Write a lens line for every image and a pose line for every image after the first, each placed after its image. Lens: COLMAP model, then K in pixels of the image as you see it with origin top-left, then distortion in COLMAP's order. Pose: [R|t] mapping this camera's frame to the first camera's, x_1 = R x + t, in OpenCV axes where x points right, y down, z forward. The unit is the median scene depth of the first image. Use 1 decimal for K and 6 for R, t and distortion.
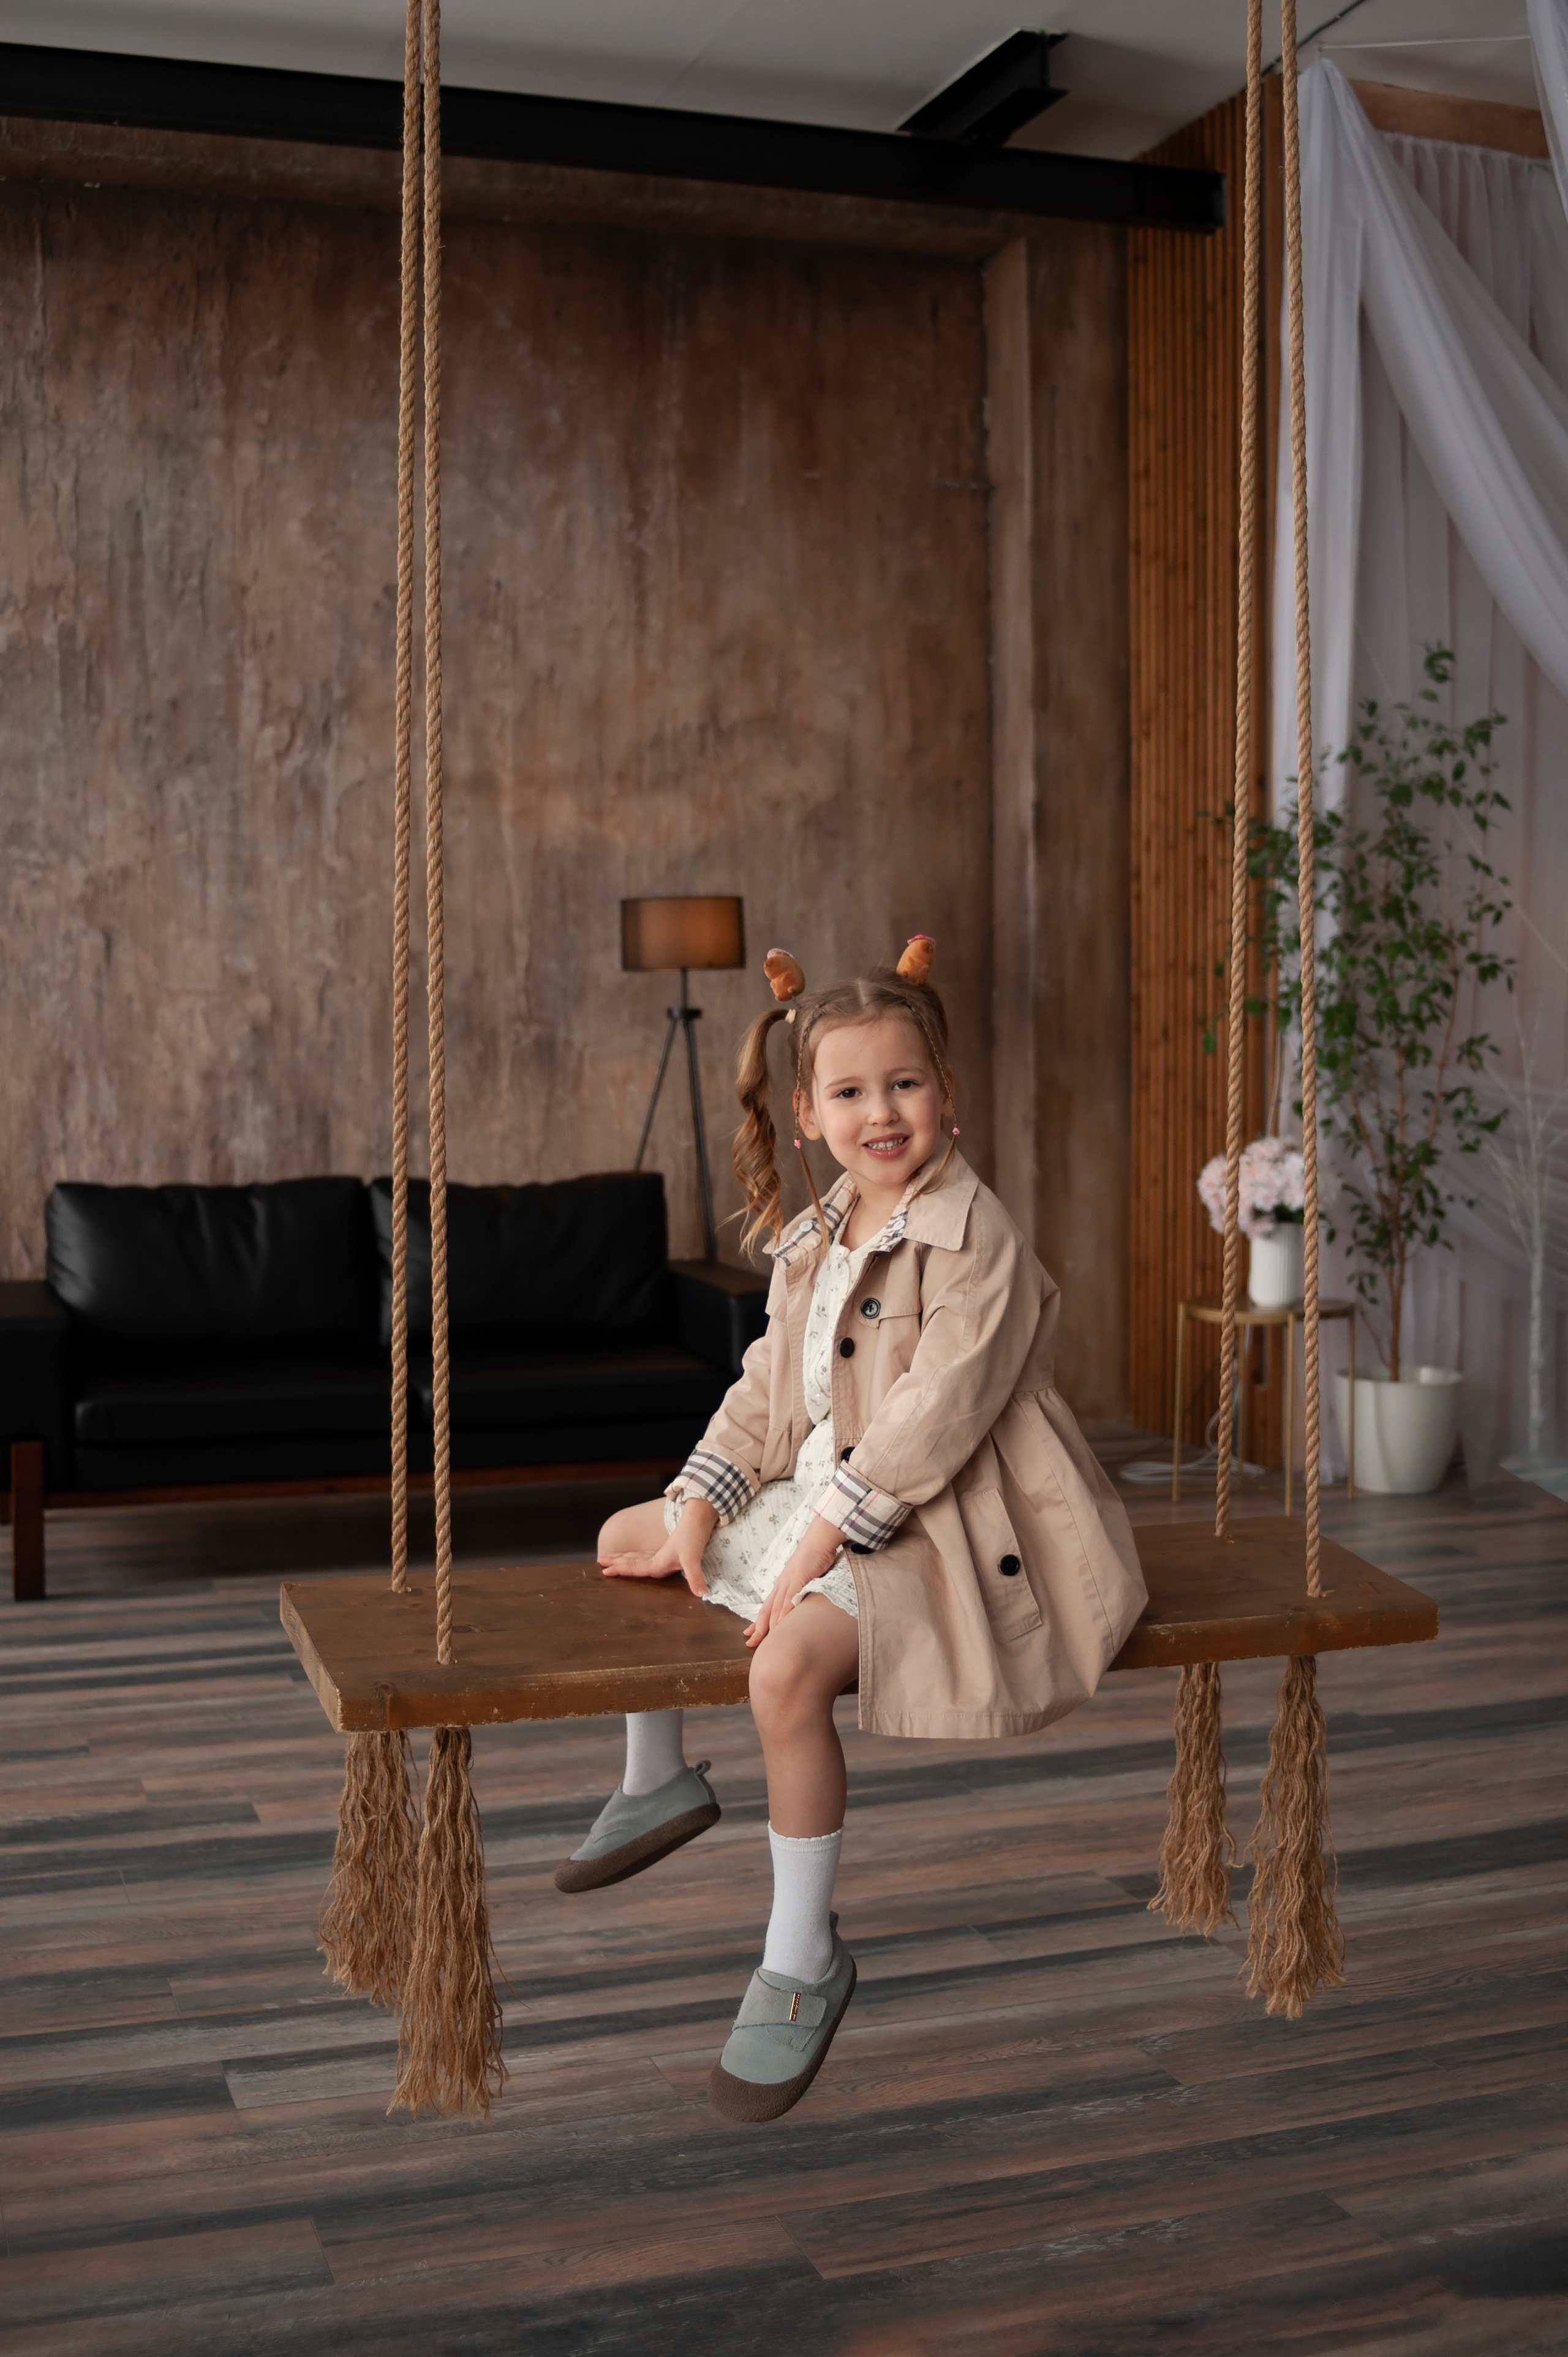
lens RADIAL K [[2797.4, 0, 834.5], [0, 2797.4, 1115.8], [0, 0, 1]] dist [-0.140087, 0.051084]
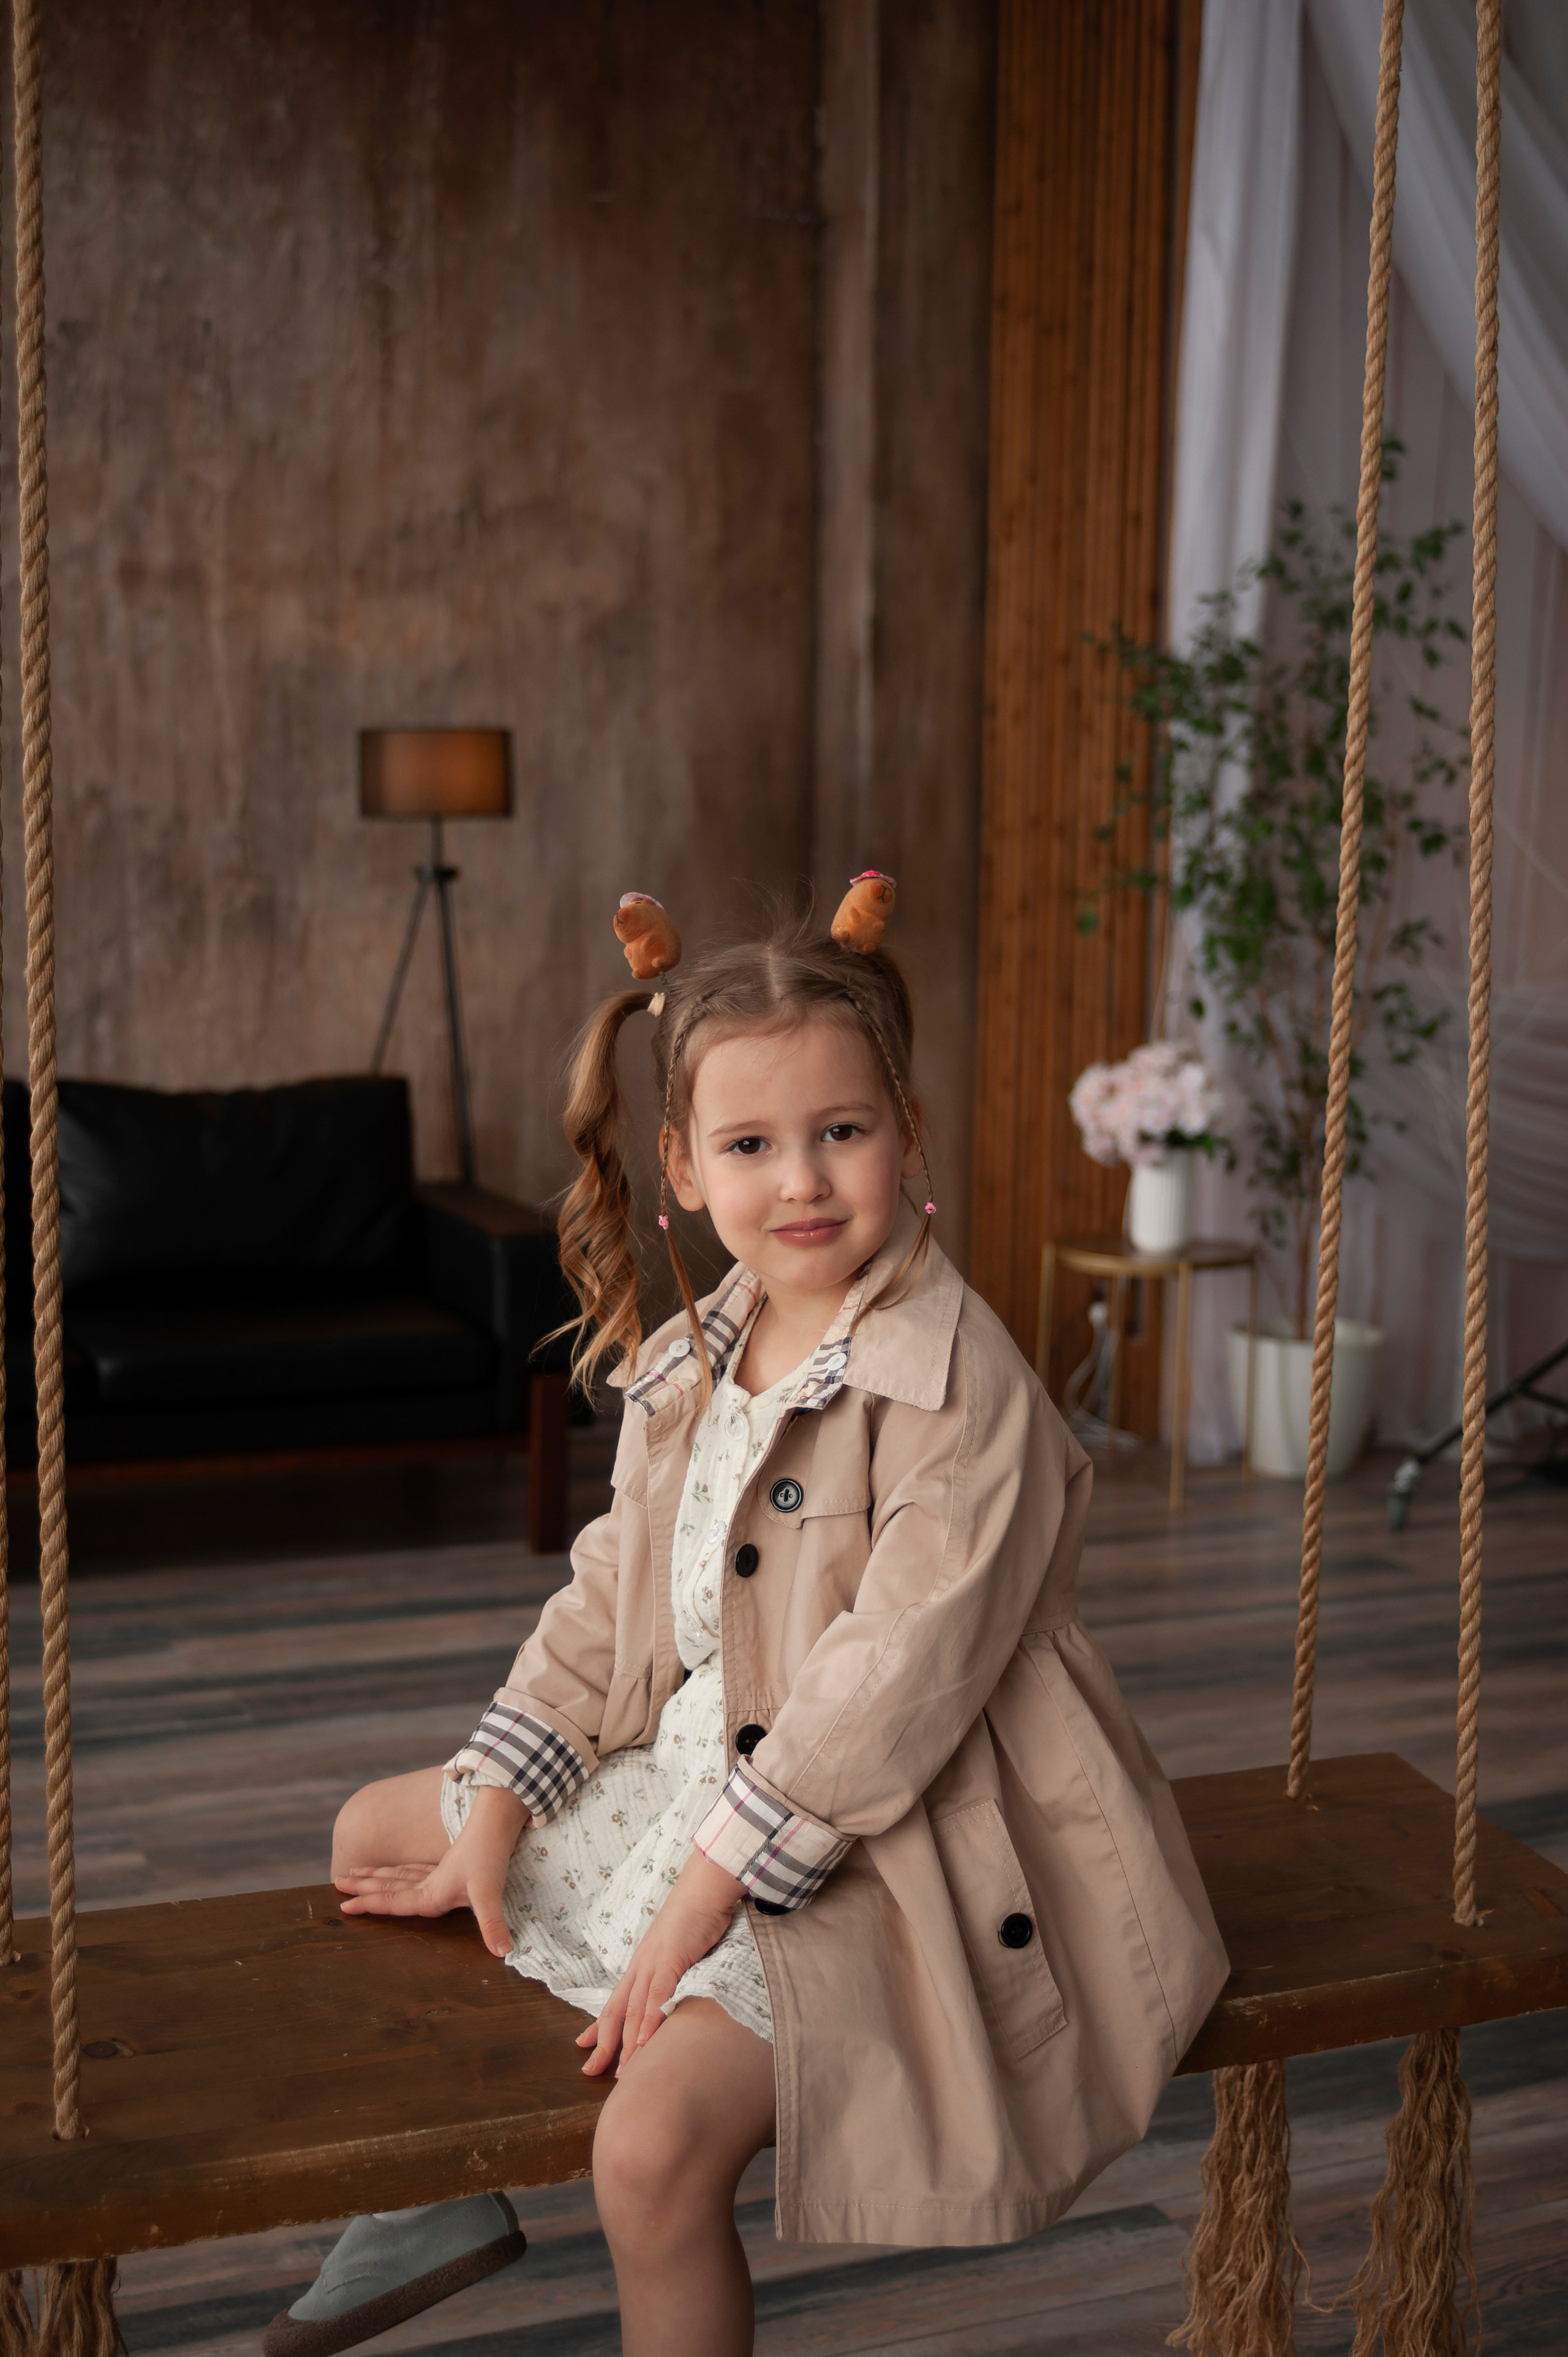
lens RADIAL K [[2983.0, 0, 784.0], [0, 2983.0, 1178.5], [0, 0, 1]] dist [-0.063618, 0.003839]
pose [[0.997540, 0.012066, 0.069060, -0.012225], [-0.017571, 0.996666, 0.079675, -0.018958], [-0.067868, -0.080692, 0.994426, 0.132116]]
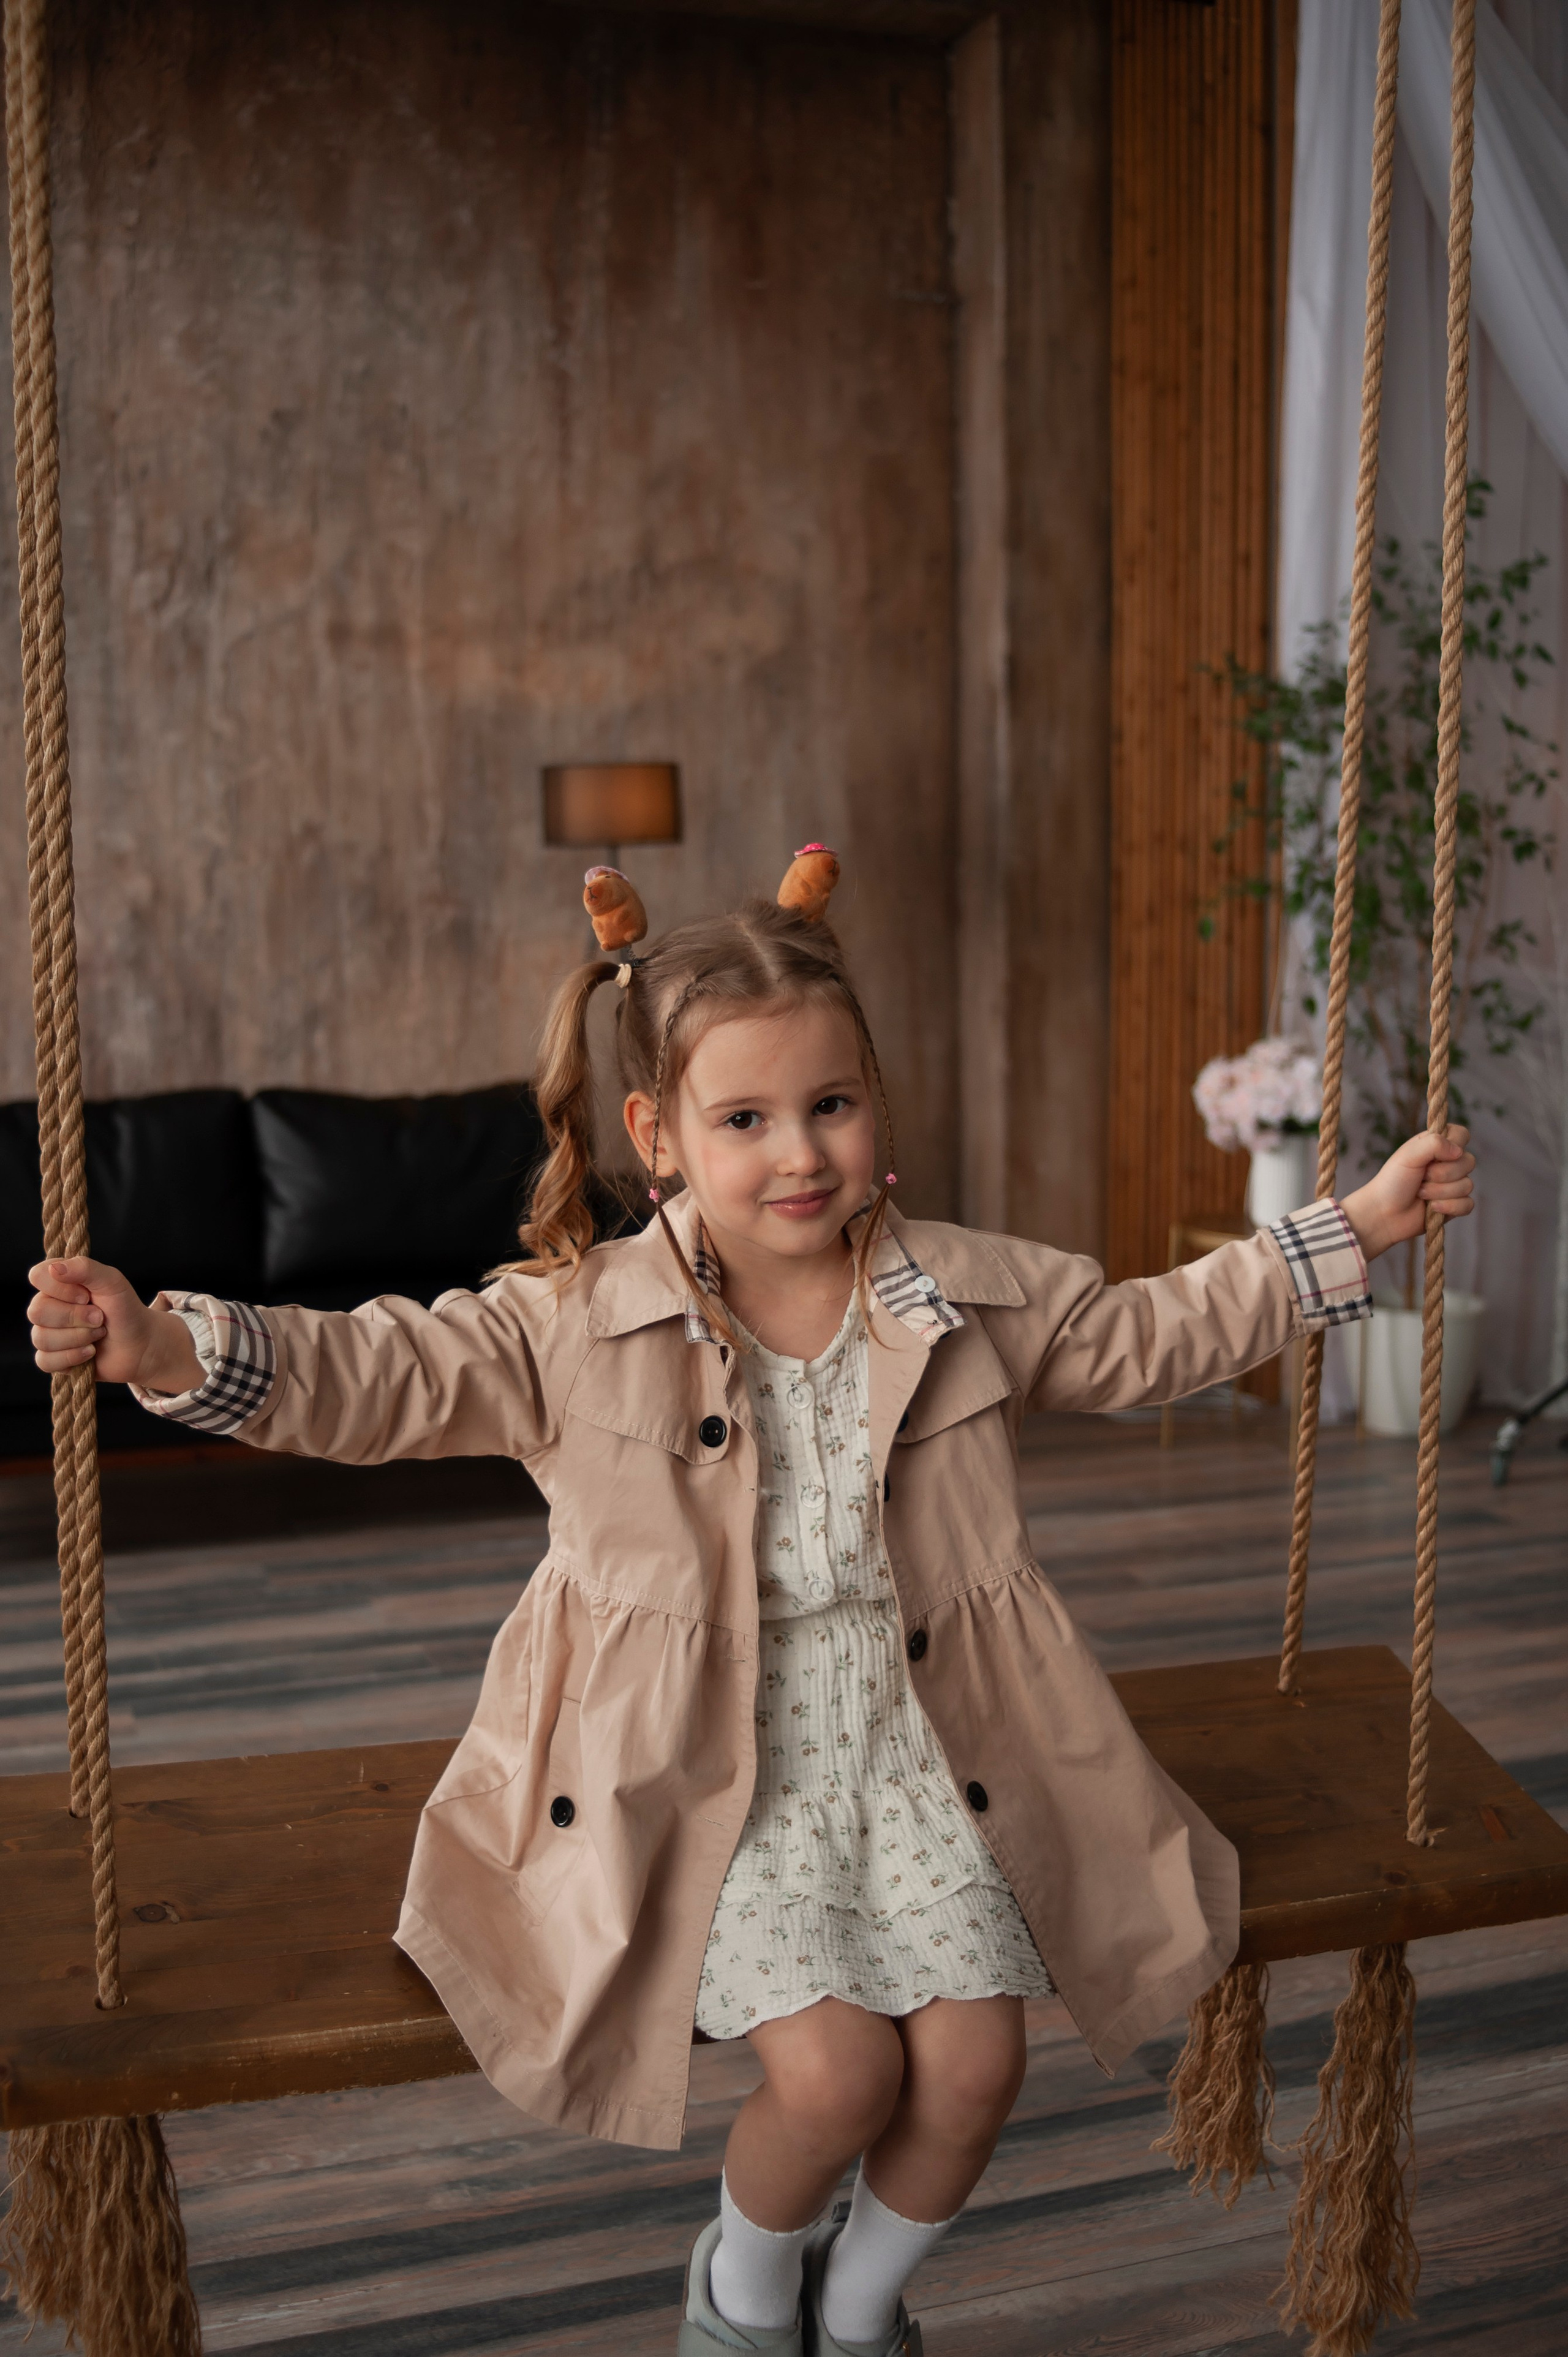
lens RADIAL K [[2561.5, 0, 784.0], [0, 2561.5, 1178.5], [0, 0, 1]] dist [-0.140295, 0.067145]
pose [[0.999991, -0.001465, -0.003877, 0.003491], [0.001806, 0.995984, 0.089511, -0.019223], [0.003731, -0.089517, 0.995978, 0.182182]]
